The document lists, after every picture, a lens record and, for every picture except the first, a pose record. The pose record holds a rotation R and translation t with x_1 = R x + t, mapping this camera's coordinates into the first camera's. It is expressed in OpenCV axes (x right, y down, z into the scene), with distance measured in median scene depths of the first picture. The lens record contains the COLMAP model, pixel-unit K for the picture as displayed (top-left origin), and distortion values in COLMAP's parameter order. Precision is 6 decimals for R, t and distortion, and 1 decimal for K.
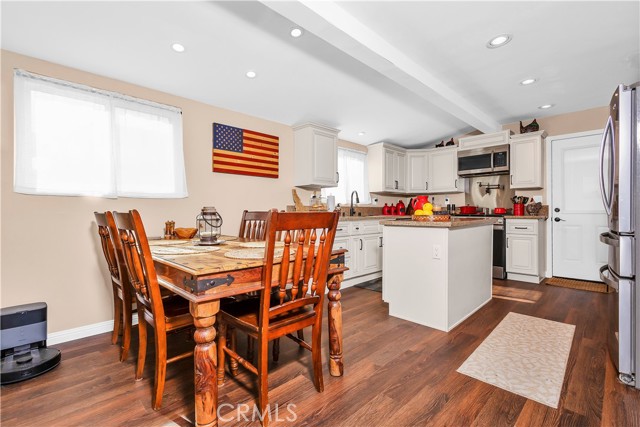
lens RADIAL K [[296.7, 0, 320.8], [0, 296.7, 212.0], [0, 0, 1]] dist [0.000900, -0.000016]
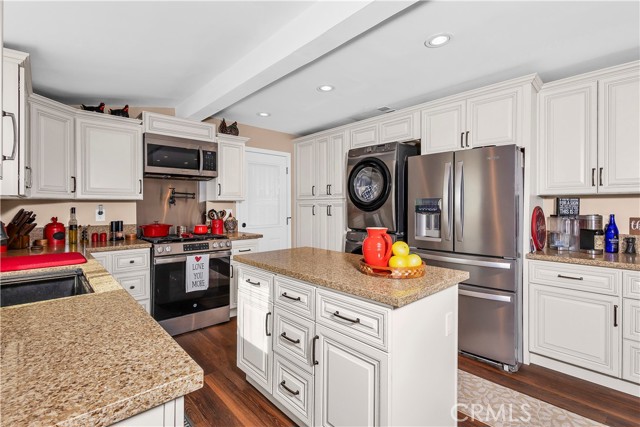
lens RADIAL K [[296.7, 0, 318.6], [0, 296.7, 210.2], [0, 0, 1]] dist [0.000900, -0.000016]
pose [[0.028720, -0.018872, 0.999409, -0.128212], [-0.004371, 0.999810, 0.019005, -0.067214], [-0.999578, -0.004914, 0.028632, 0.682024]]
